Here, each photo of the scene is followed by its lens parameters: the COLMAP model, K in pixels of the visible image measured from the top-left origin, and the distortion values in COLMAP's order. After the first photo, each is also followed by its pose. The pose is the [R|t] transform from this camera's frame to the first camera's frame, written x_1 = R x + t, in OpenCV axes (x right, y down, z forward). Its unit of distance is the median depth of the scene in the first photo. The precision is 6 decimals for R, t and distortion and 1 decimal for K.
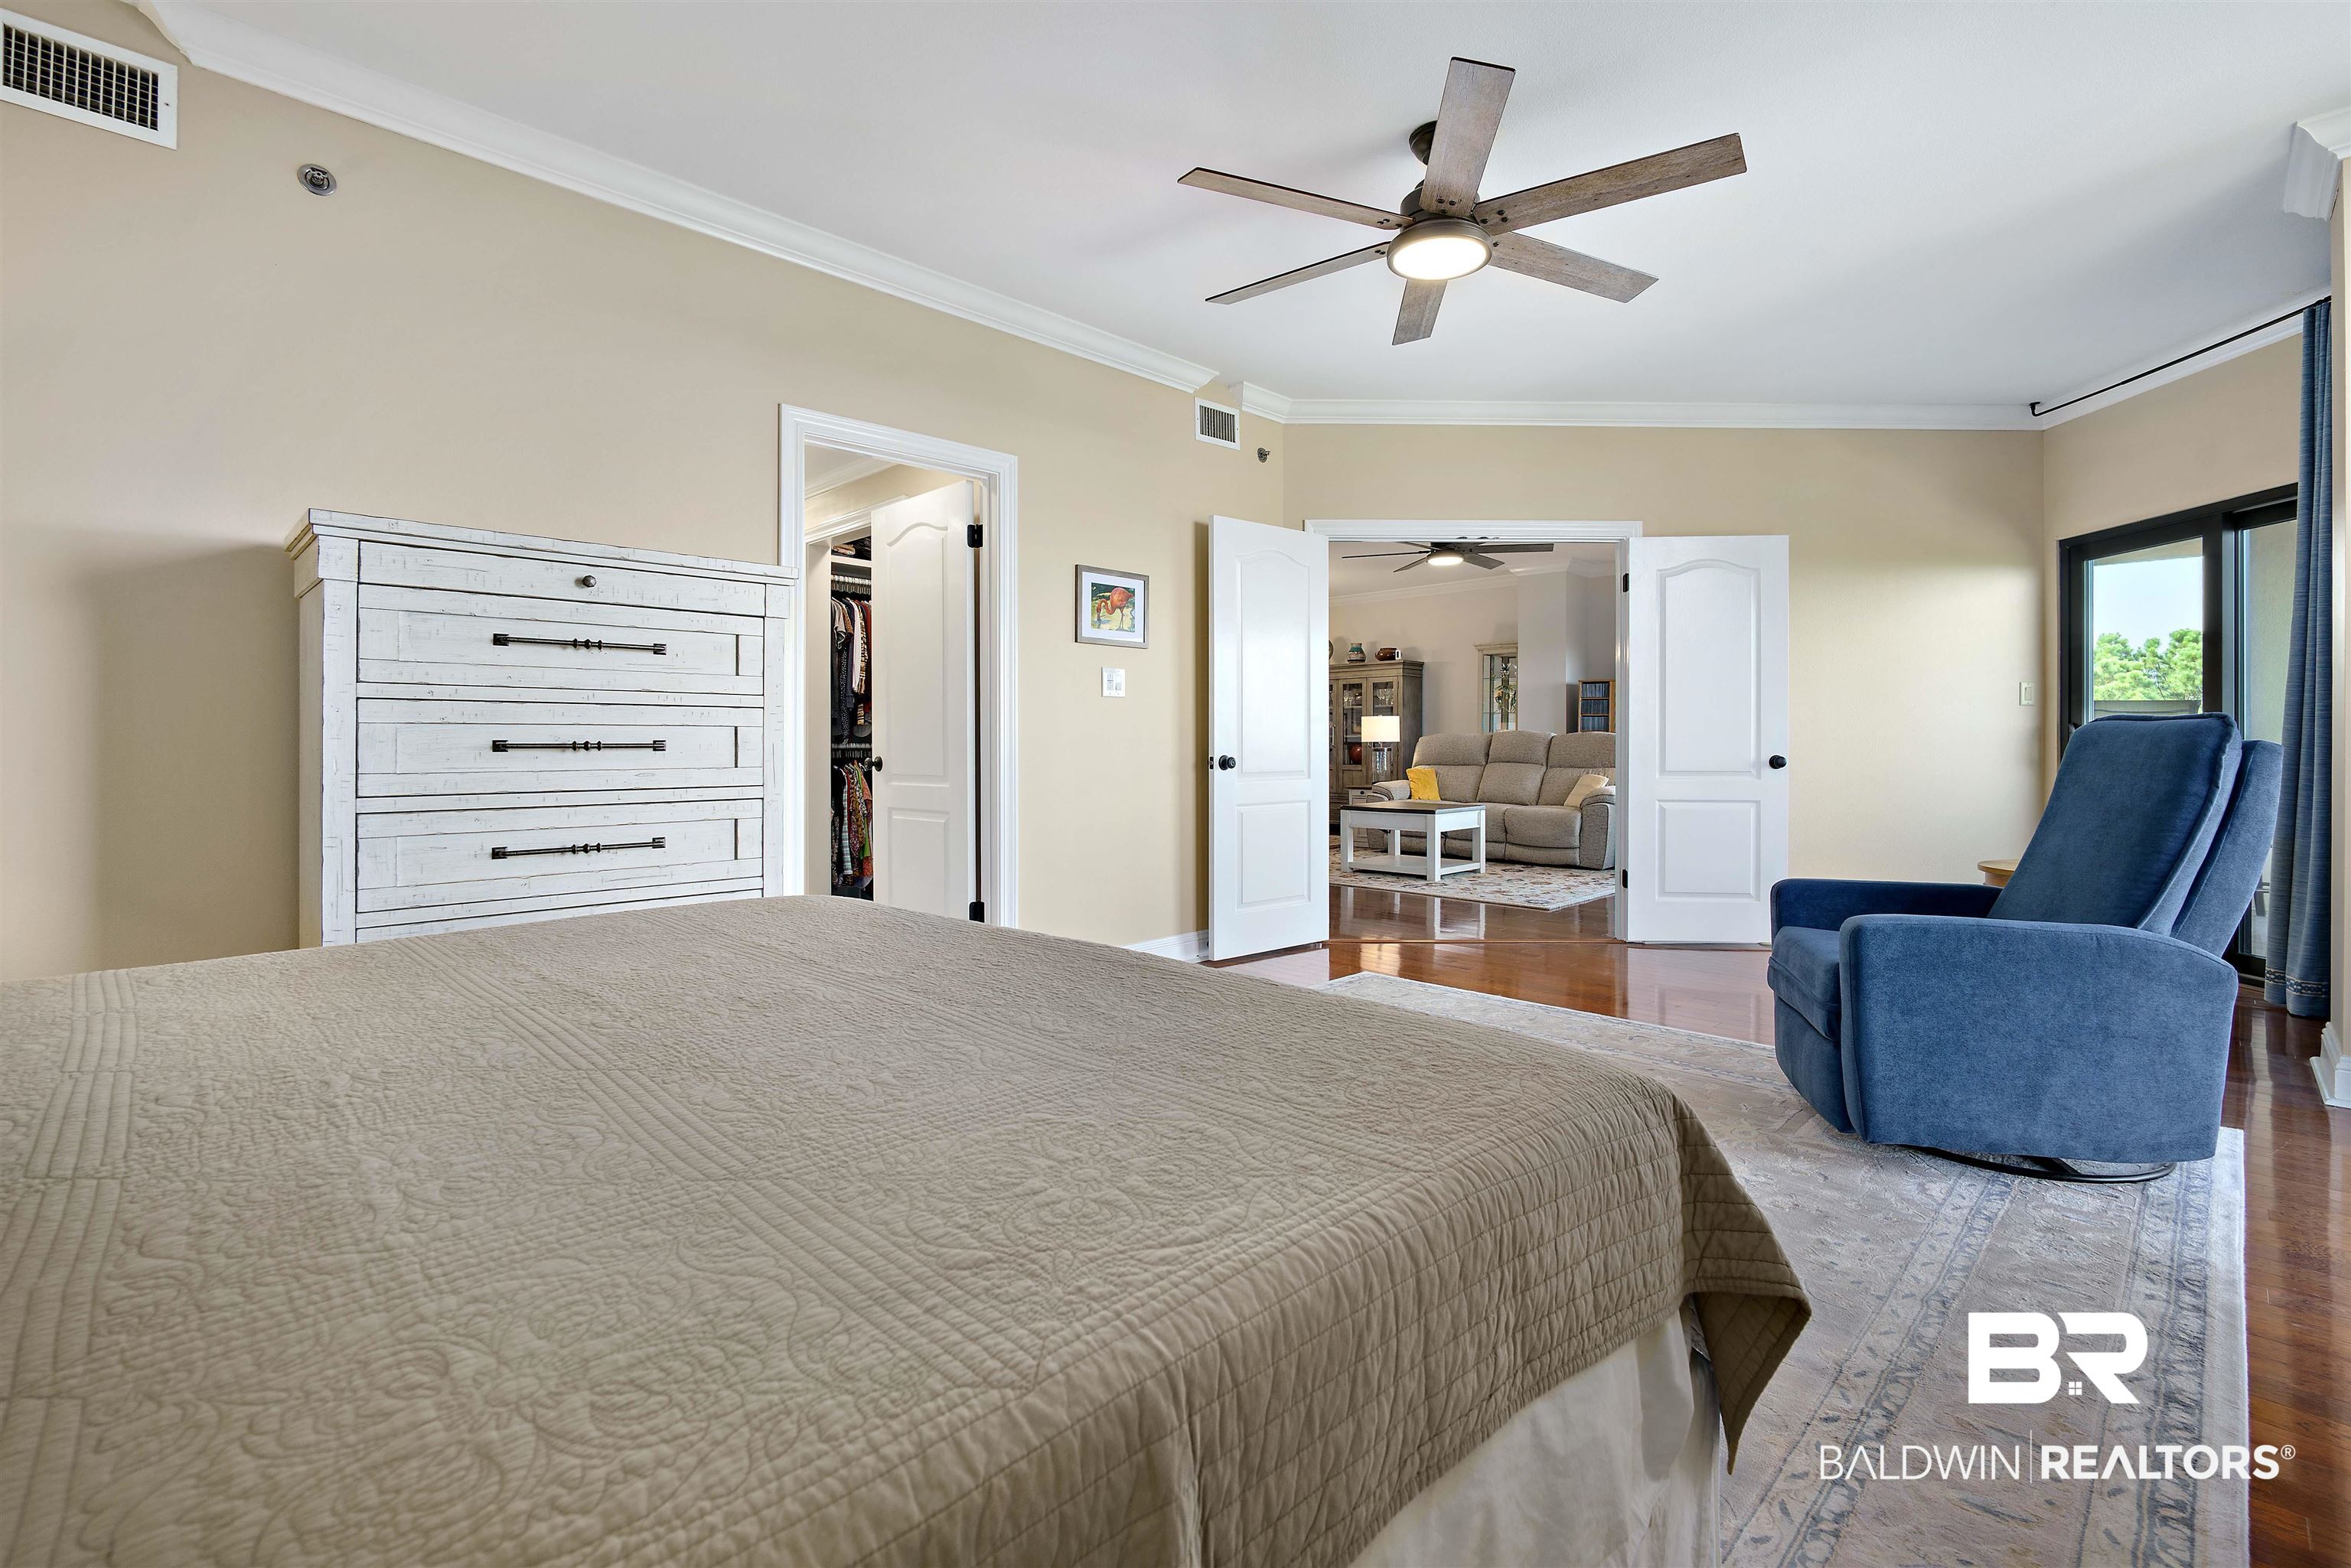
lens RADIAL K [[1049.7, 0, 1180.3], [0, 1049.7, 743.7], [0, 0, 1]] dist [-0.001857, -0.000165]
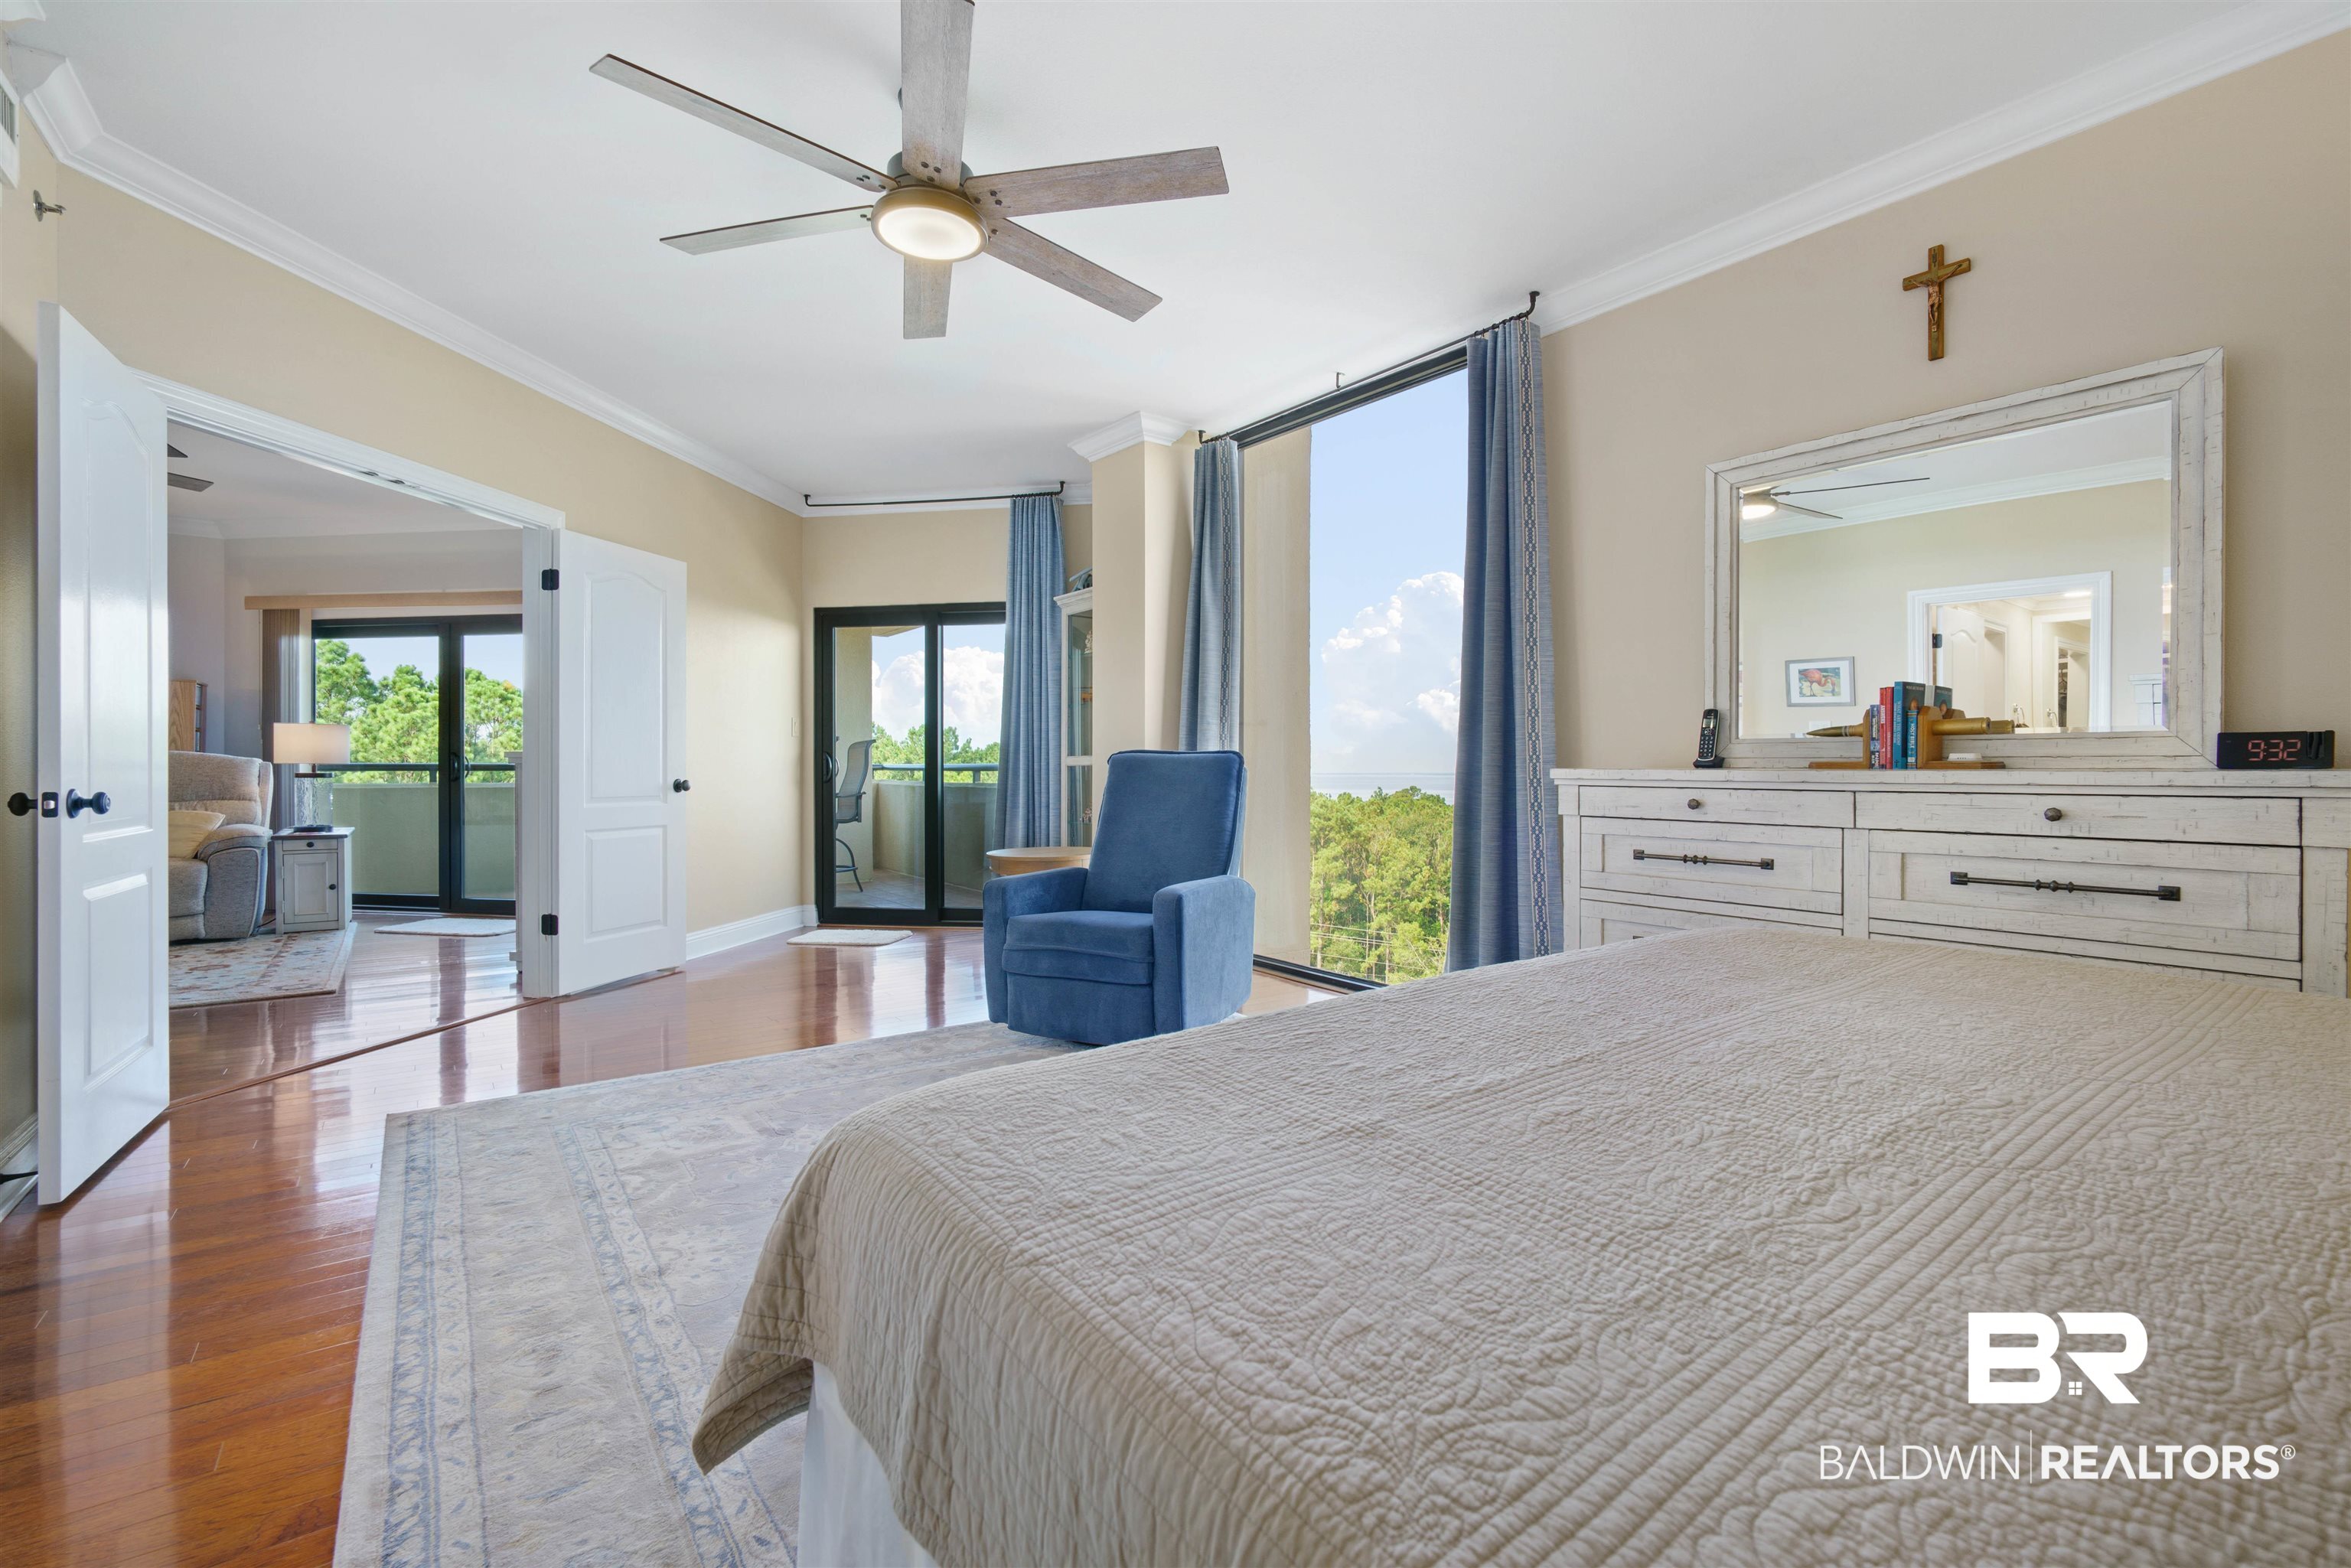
lens RADIAL K [[1030.1, 0, 1194.9], [0, 1030.1, 781.4], [0, 0, 1]] dist [-0.001893, -0.000192]
pose [[0.132033, -0.015146, 0.991130, -0.347600], [0.002151, 0.999885, 0.014993, -0.000118], [-0.991243, 0.000152, 0.132050, 0.375052]]
